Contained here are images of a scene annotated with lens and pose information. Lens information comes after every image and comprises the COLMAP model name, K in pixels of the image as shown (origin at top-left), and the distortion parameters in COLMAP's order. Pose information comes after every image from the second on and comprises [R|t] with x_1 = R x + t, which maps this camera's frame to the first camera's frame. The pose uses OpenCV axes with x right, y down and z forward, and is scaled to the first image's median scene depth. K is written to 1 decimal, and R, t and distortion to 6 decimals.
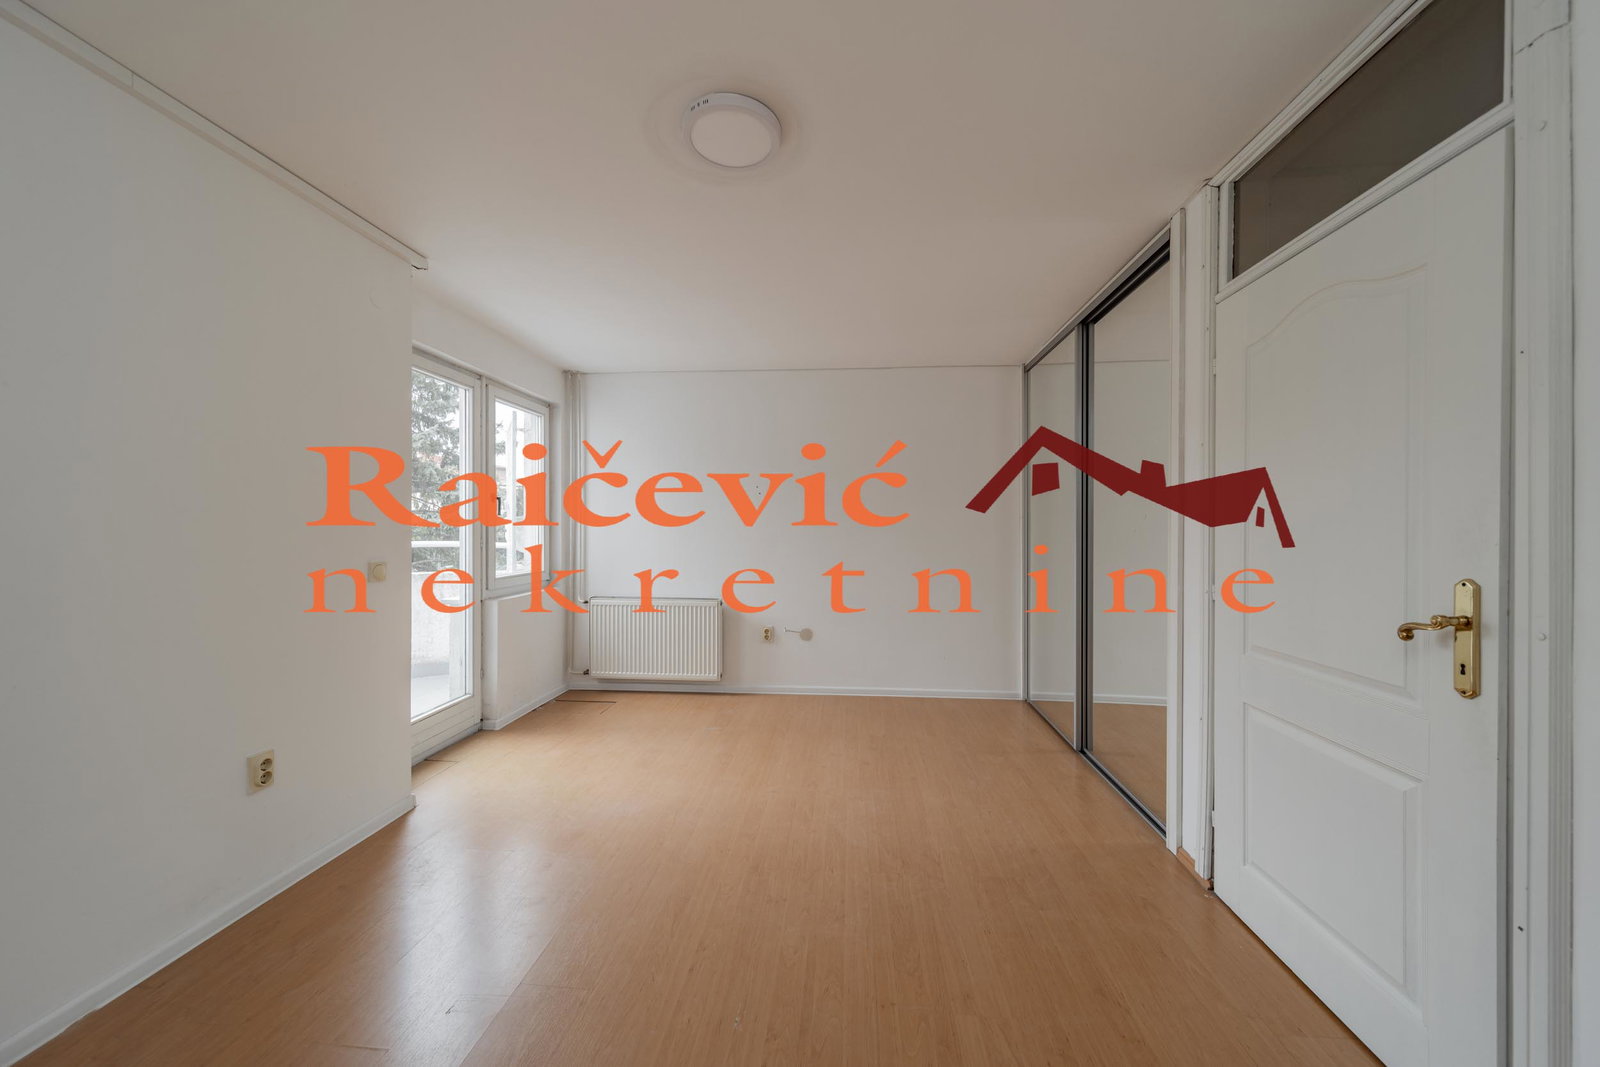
lens RADIAL K [[560.7, 0, 802.0], [0, 560.7, 536.0], [0, 0, 1]] dist [0.001715, 0.000142]
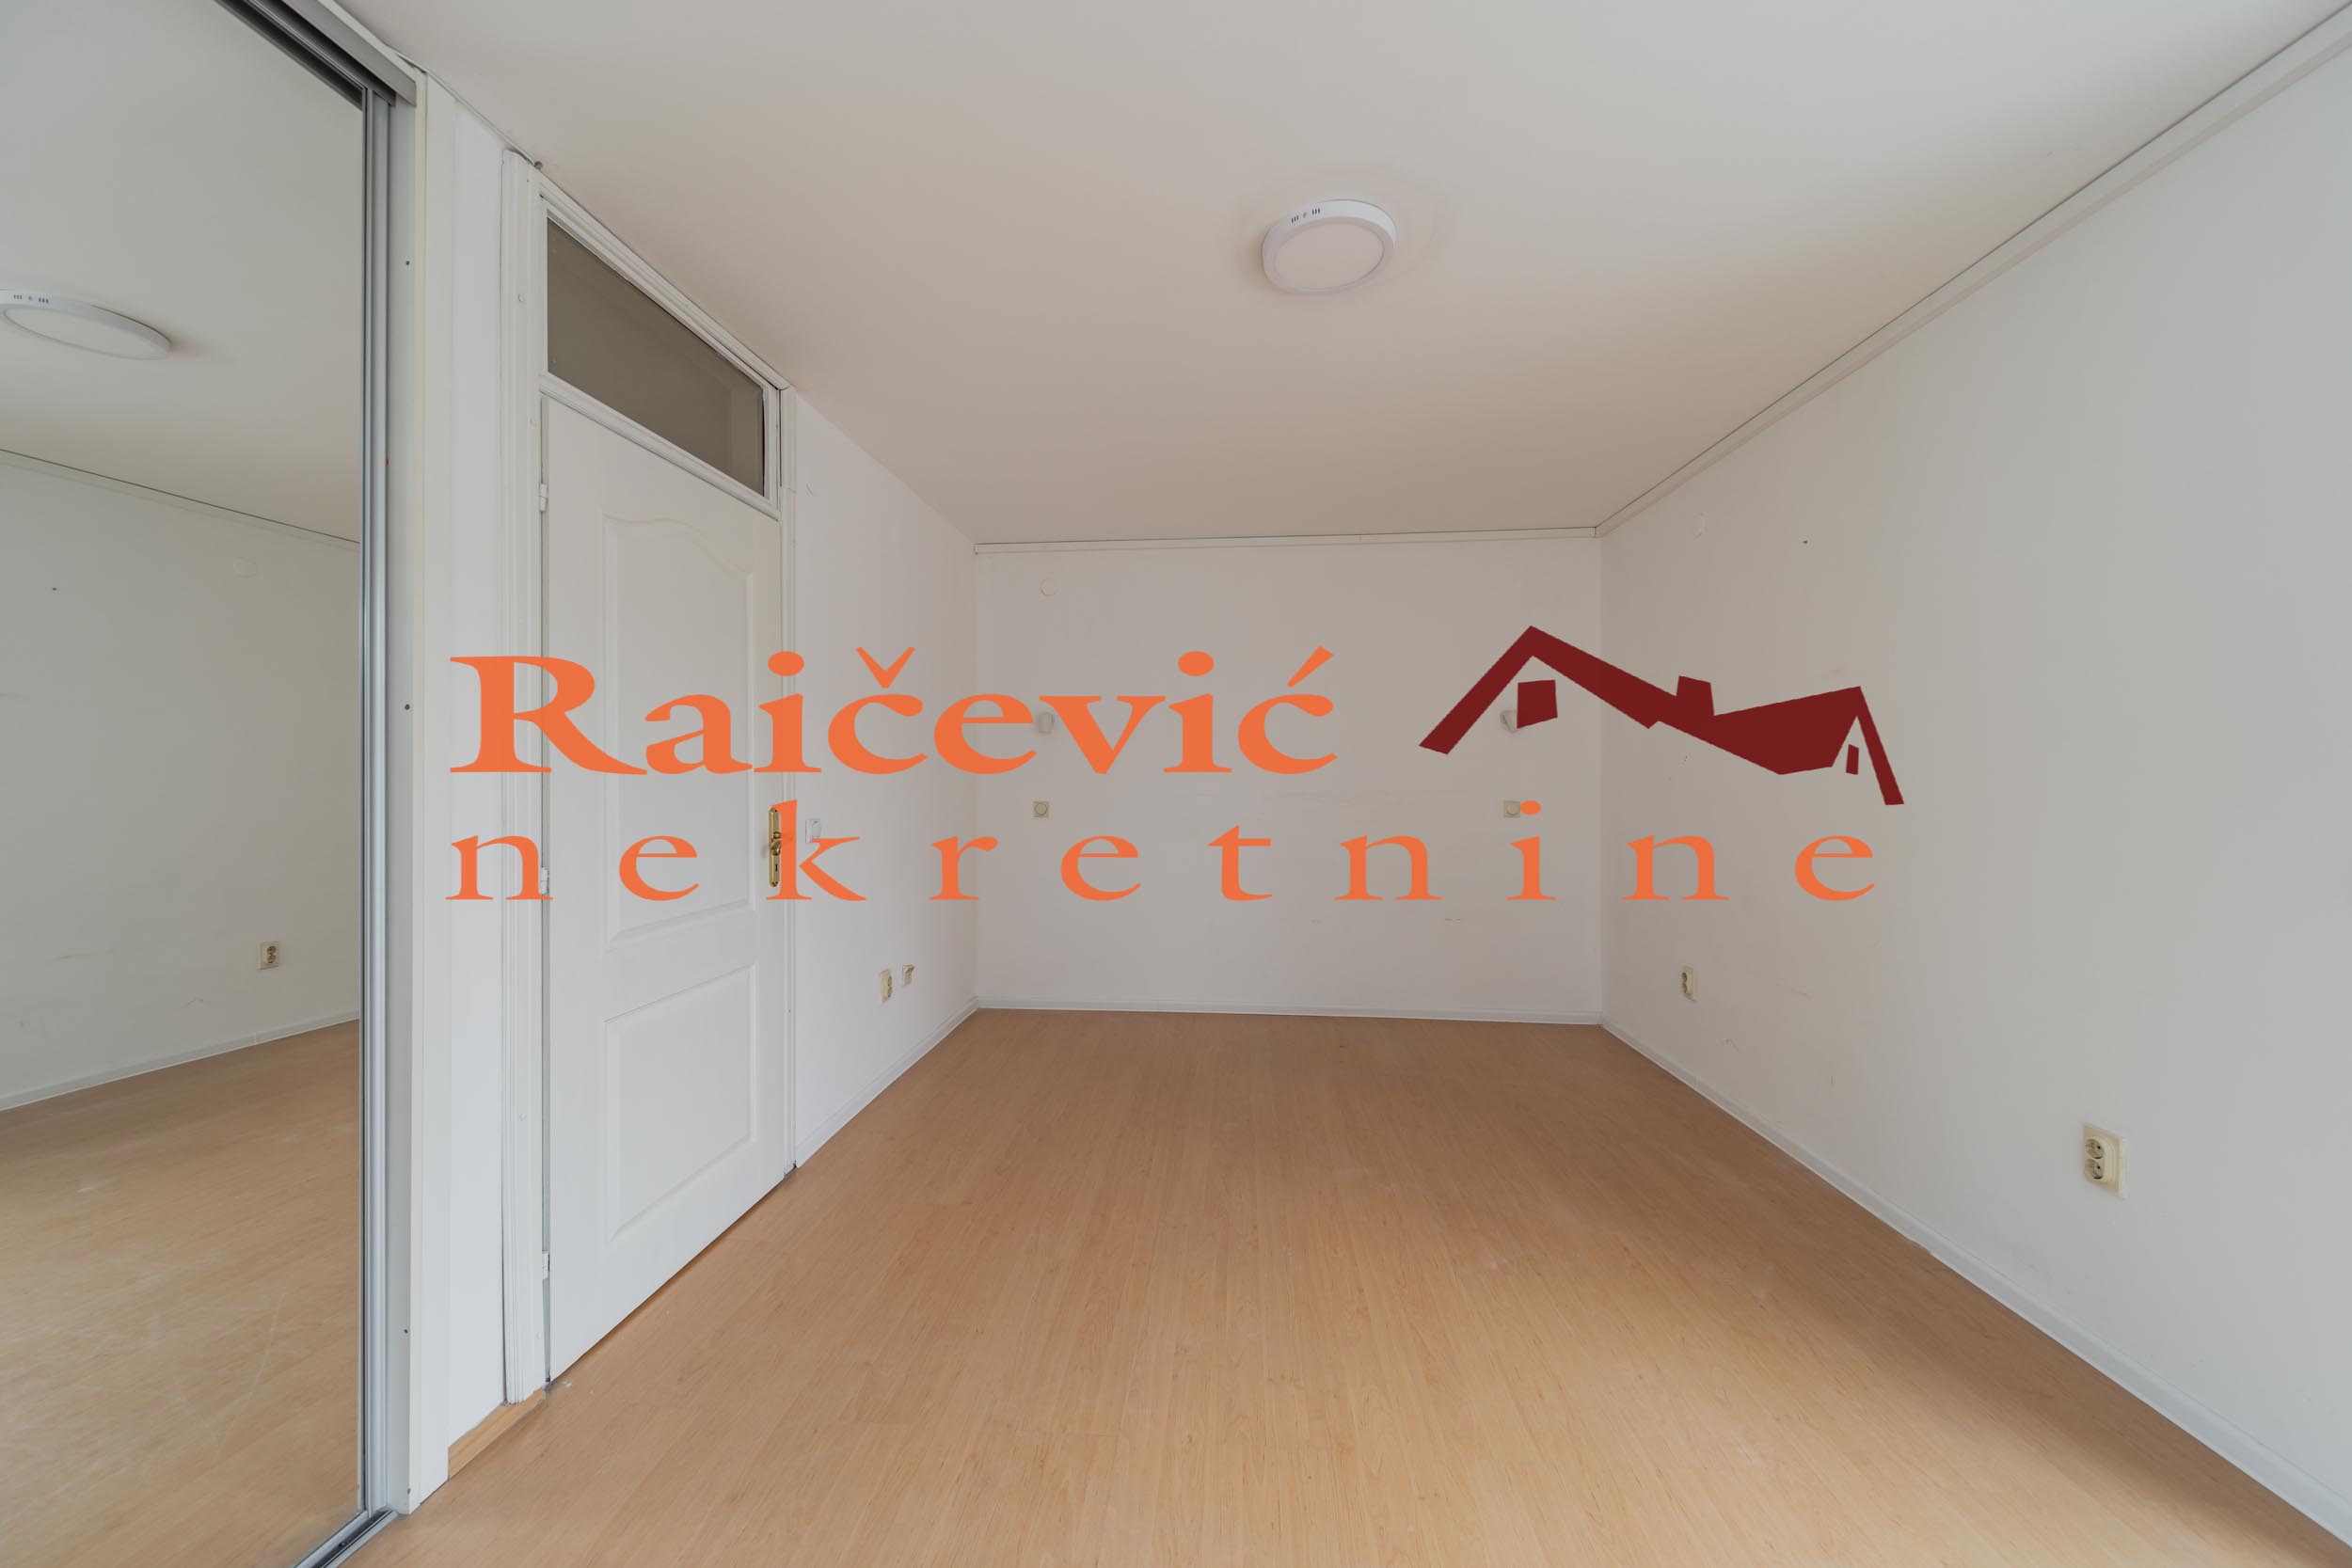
lens RADIAL K [[837.2, 0, 1172.8], [0, 837.2, 776.1], [0, 0, 1]] dist [0.007250, 0.000040]
pose [[-0.999985, -0.000604, -0.005504, 0.091560], [-0.000661, 0.999946, 0.010327, -0.020972], [0.005498, 0.010330, -0.999932, 2.167055]]
